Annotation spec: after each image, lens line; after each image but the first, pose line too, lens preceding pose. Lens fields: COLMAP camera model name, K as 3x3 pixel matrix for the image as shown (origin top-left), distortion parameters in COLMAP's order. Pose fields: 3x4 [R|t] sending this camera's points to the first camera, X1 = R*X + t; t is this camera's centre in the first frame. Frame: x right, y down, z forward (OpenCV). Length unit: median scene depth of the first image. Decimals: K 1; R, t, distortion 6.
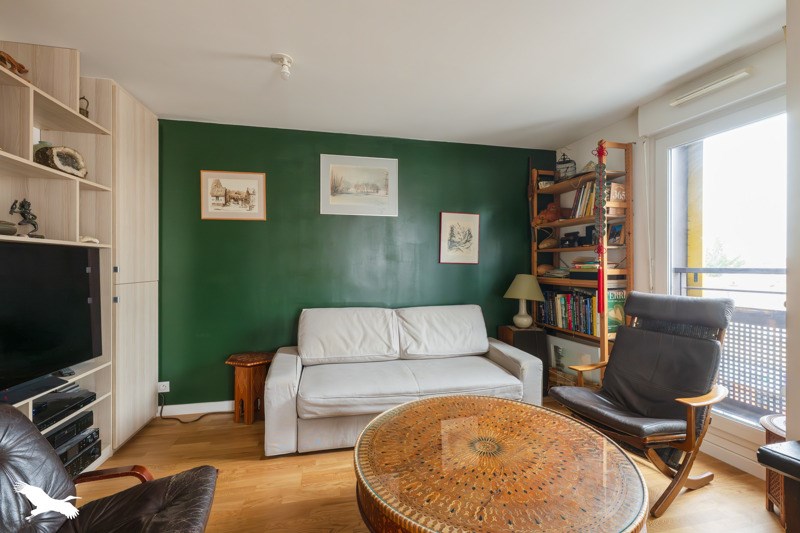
lens RADIAL K [[347.8, 0, 398.2], [0, 347.8, 266.2], [0, 0, 1]] dist [0.001321, -0.000018]
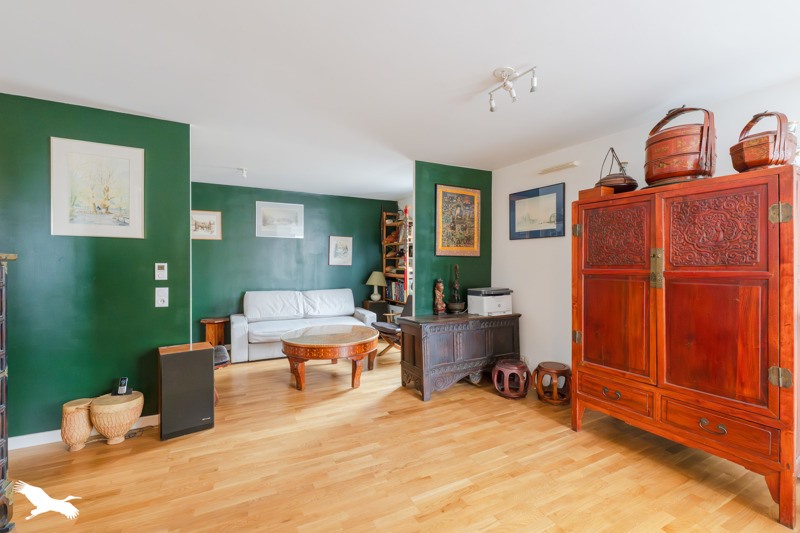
lens RADIAL K [[347.8, 0, 404.5], [0, 347.8, 267.7], [0, 0, 1]] dist [0.001321, -0.000018]
pose [[0.968314, 0.000454, 0.249734, 0.054850], [-0.002144, 0.999977, 0.006494, -0.008845], [-0.249725, -0.006823, 0.968293, -0.821713]]
